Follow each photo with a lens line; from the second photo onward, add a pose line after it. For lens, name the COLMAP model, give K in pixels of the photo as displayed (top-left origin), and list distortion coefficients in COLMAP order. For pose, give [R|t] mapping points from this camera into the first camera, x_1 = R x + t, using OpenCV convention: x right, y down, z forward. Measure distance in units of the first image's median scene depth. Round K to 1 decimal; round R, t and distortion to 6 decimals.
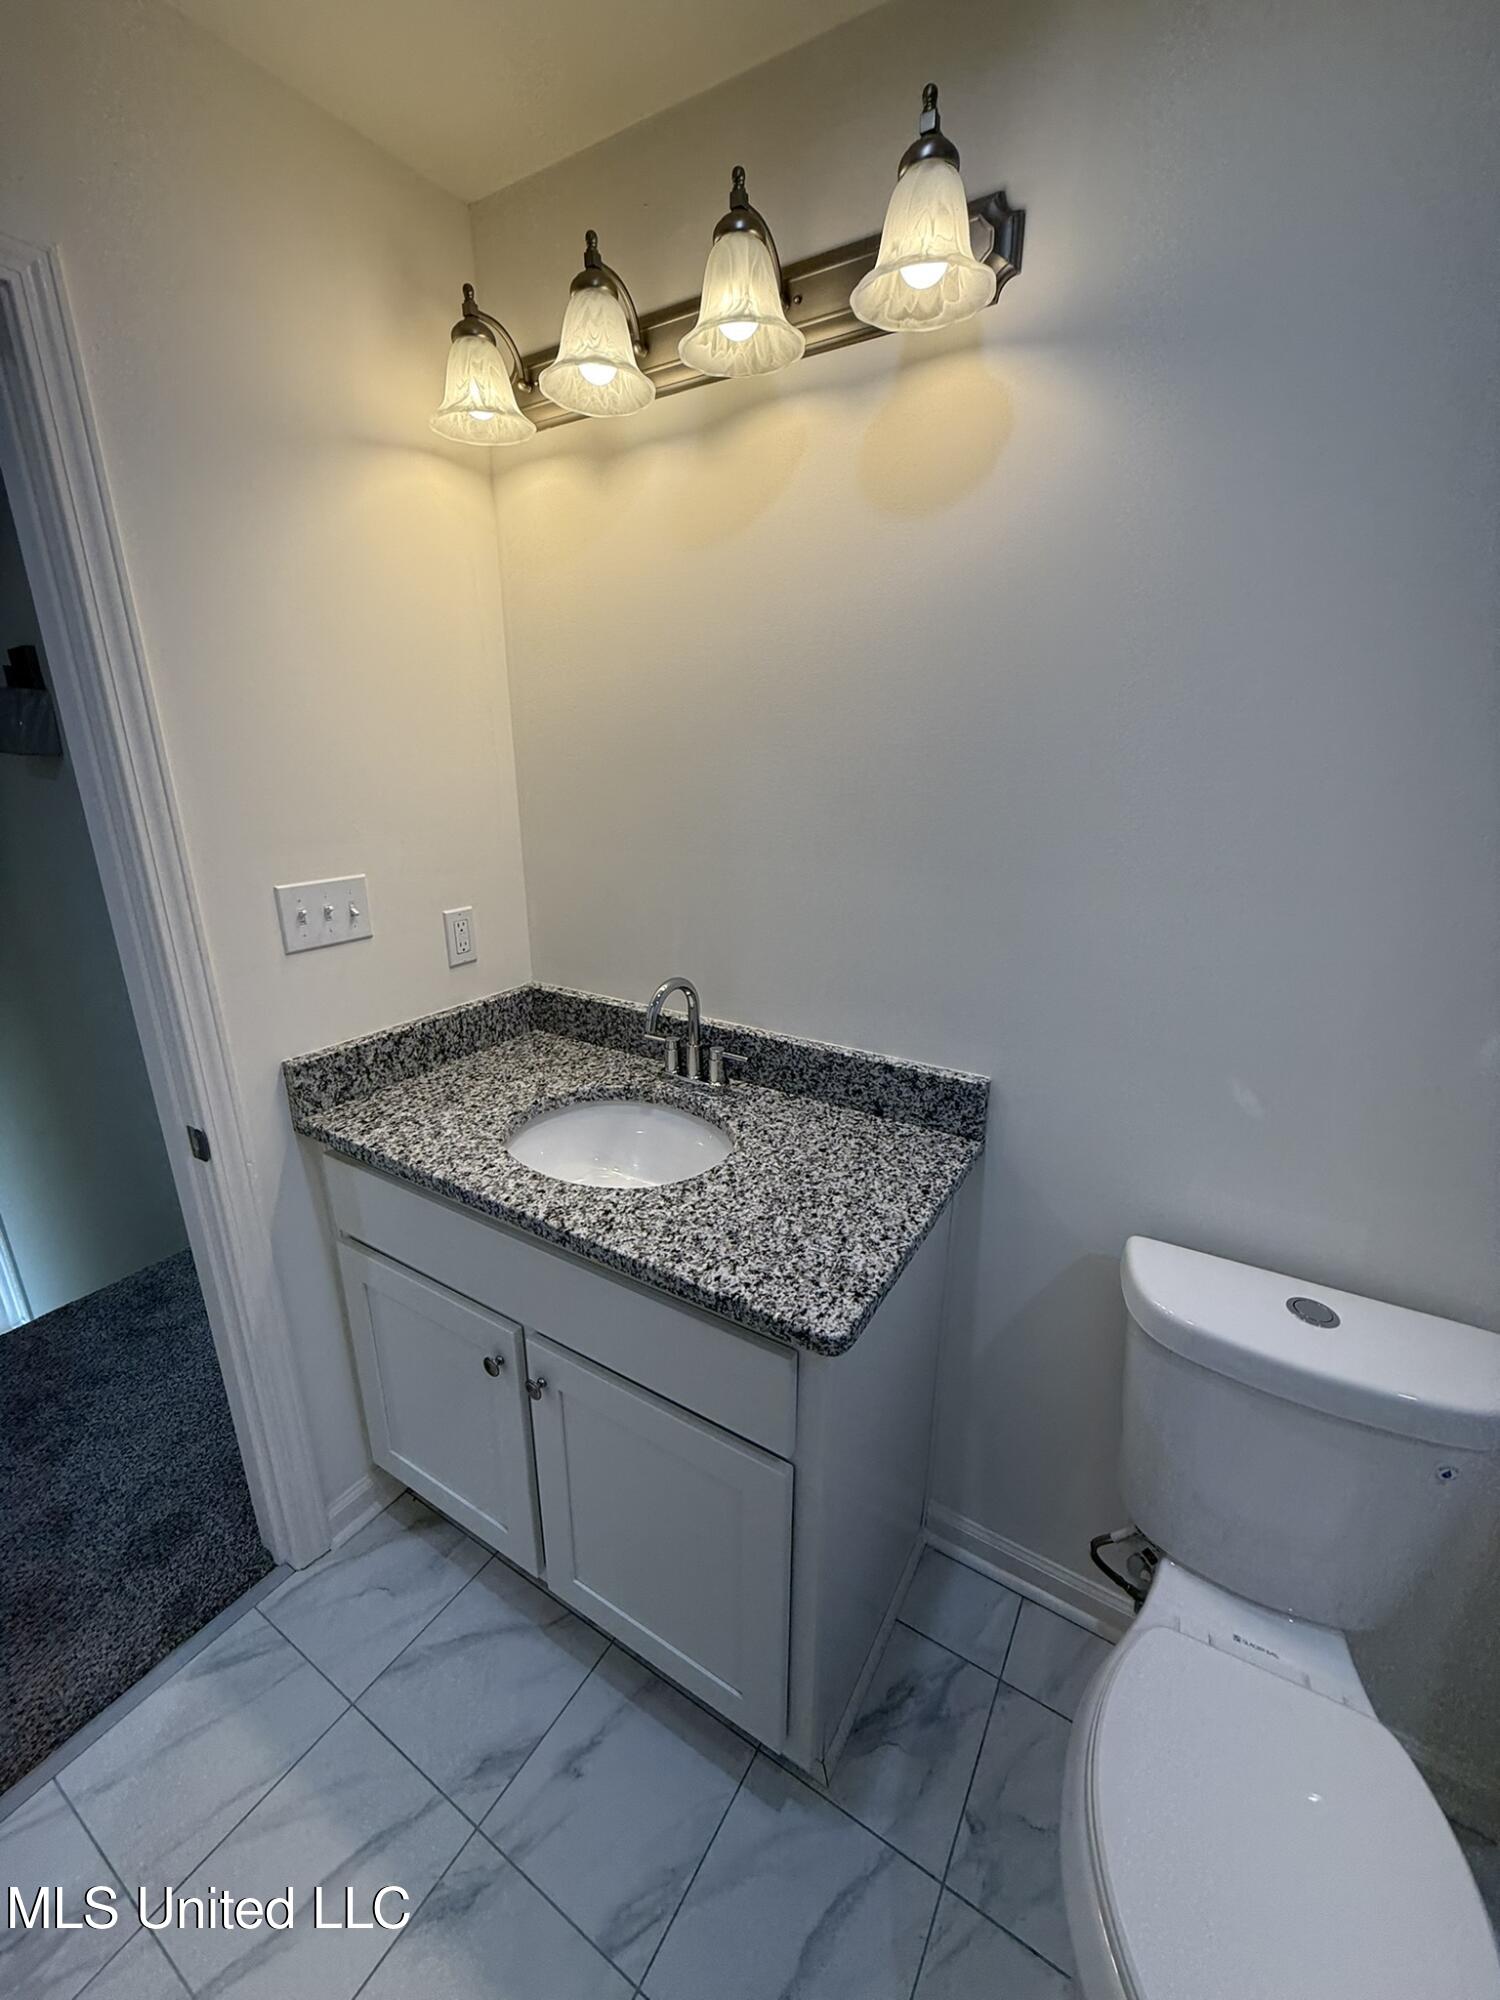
lens RADIAL K [[796.6, 0, 763.3], [0, 796.6, 1005.4], [0, 0, 1]] dist [0.001119, -0.000725]
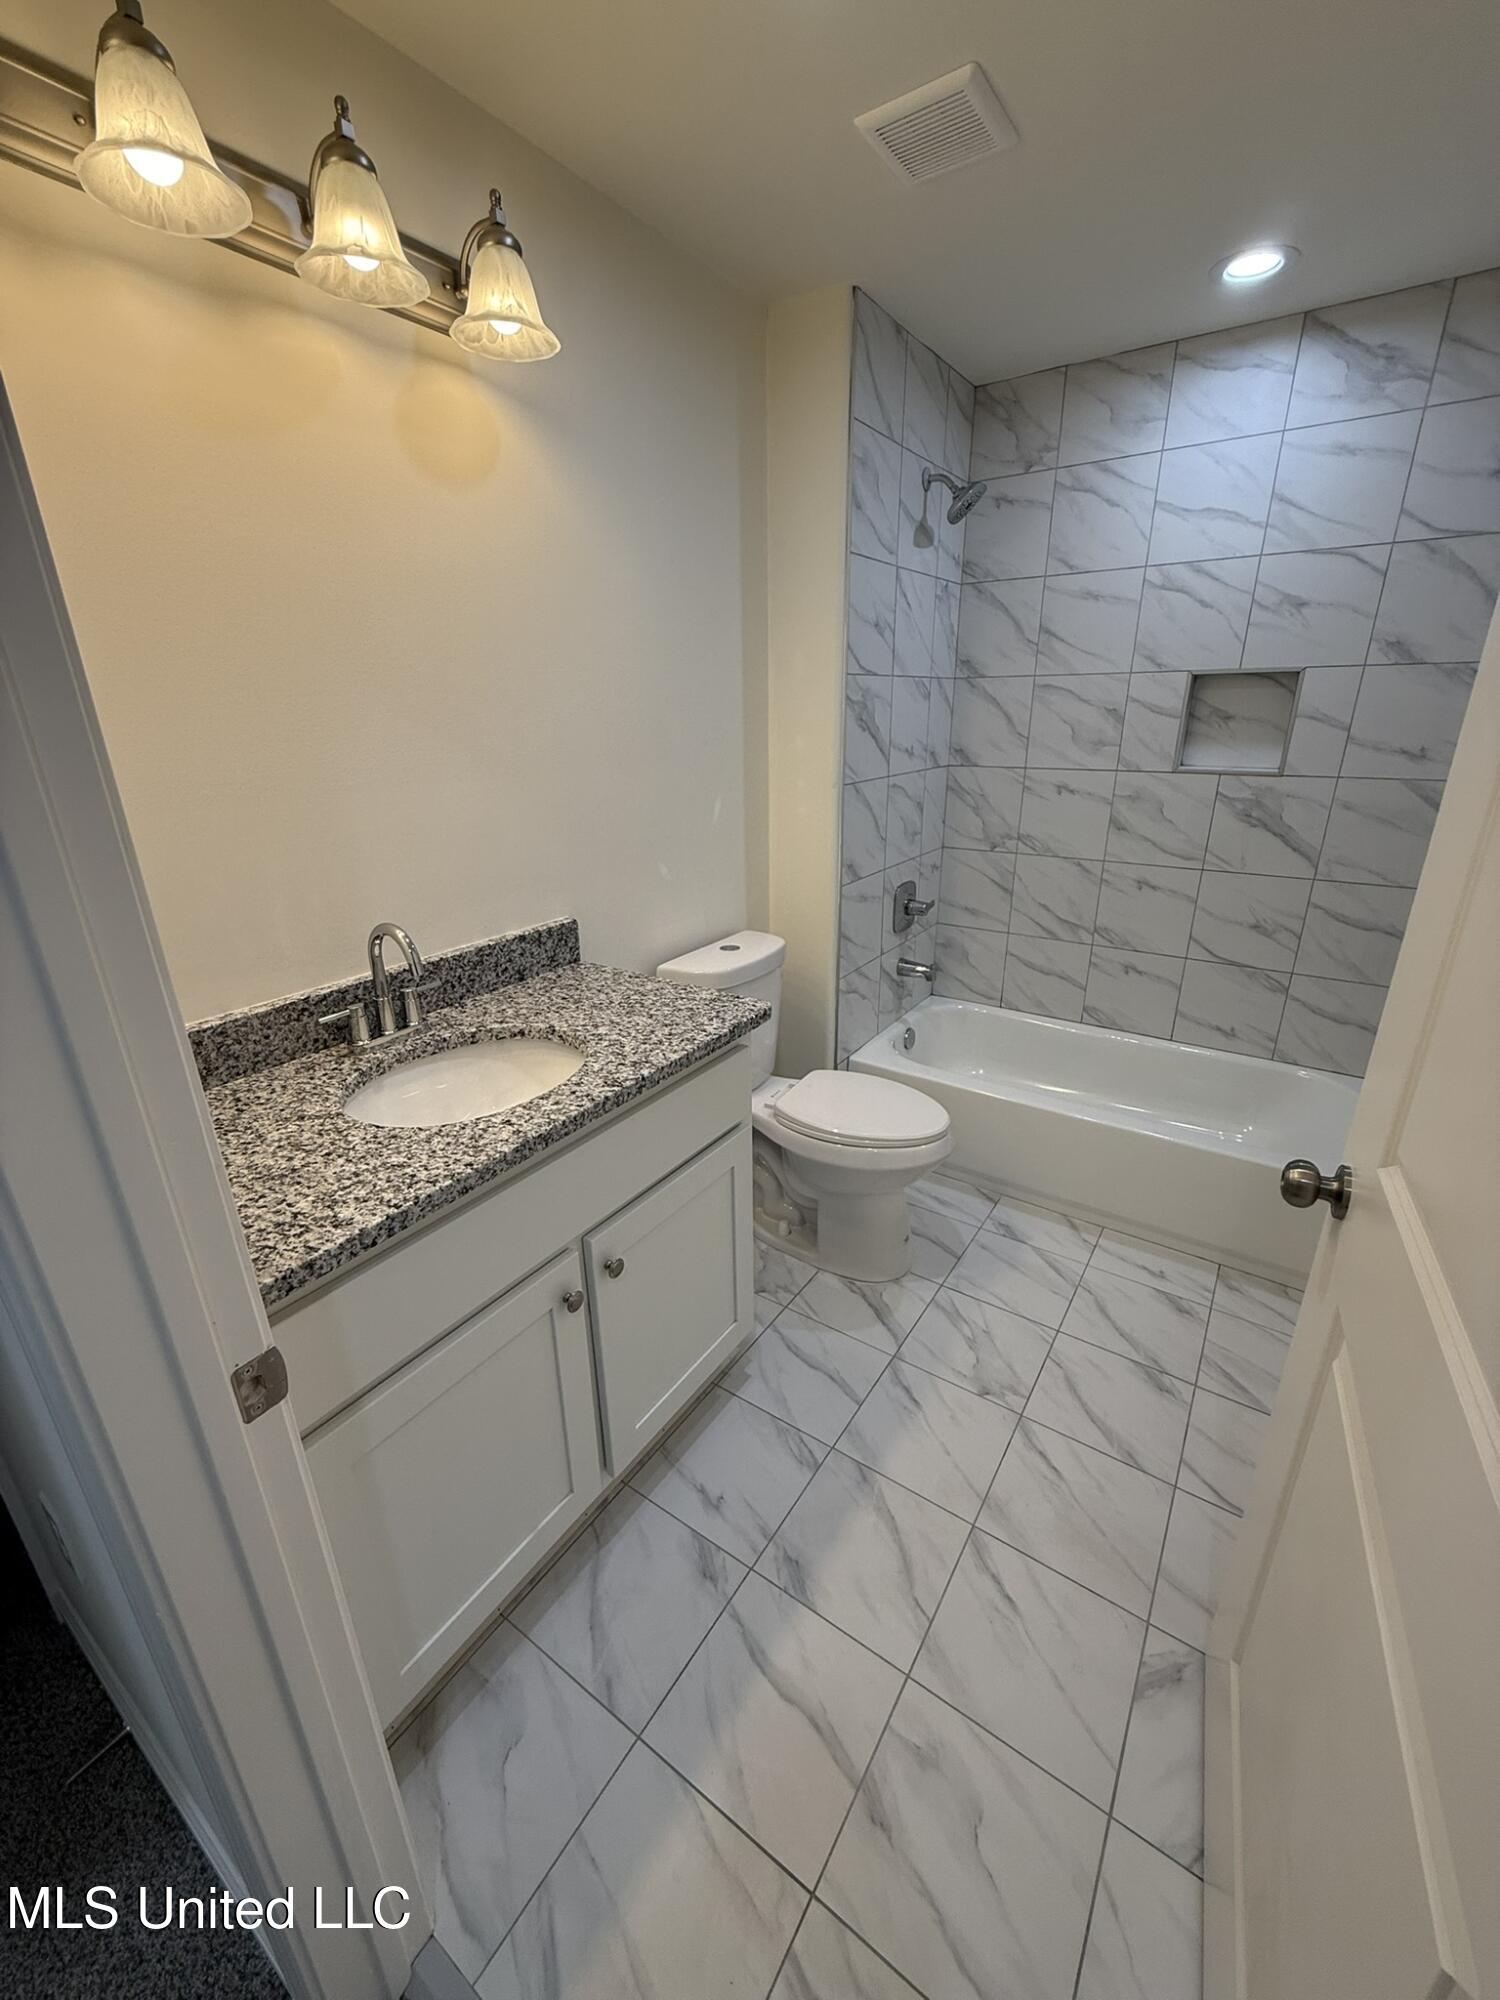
lens RADIAL K [[796.6, 0, 712.6], [0, 796.6, 1010.7], [0, 0, 1]] dist [0.001119, -0.000725]
pose [[0.084836, -0.357531, 0.930040, -1.091415], [0.327931, 0.891423, 0.312773, -0.121383], [-0.940885, 0.278455, 0.192870, 0.531984]]
